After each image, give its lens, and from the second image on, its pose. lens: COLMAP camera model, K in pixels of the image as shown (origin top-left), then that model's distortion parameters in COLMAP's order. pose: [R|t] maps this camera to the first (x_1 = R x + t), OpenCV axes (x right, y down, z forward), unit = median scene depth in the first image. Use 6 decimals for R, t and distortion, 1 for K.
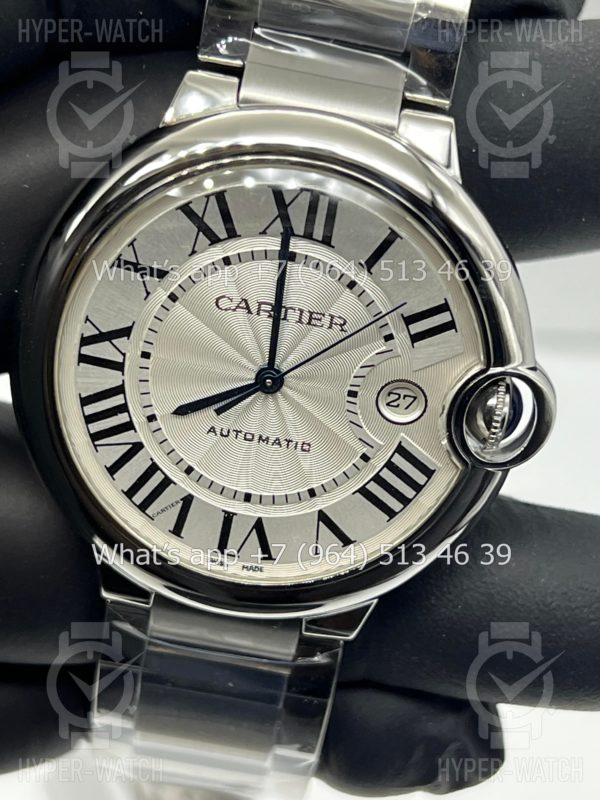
lens RADIAL K [[1809.3, 0, 303.2], [0, 1809.3, 404.8], [0, 0, 1]] dist [0.435922, 0.000000]
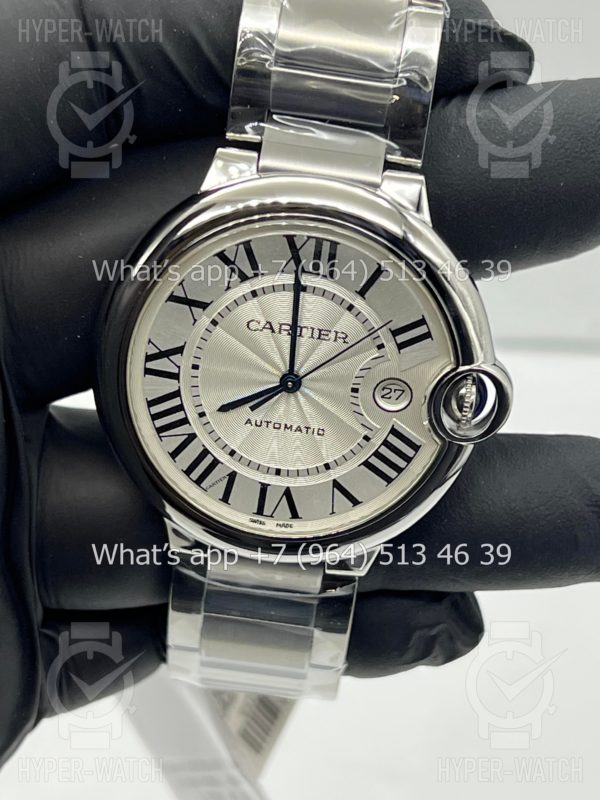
lens RADIAL K [[1809.3, 0, 297.6], [0, 1809.3, 396.4], [0, 0, 1]] dist [0.435922, 0.000000]
pose [[0.998778, -0.040833, -0.027833, 0.022140], [0.042081, 0.998061, 0.045855, -0.062726], [0.025906, -0.046971, 0.998560, -0.299961]]
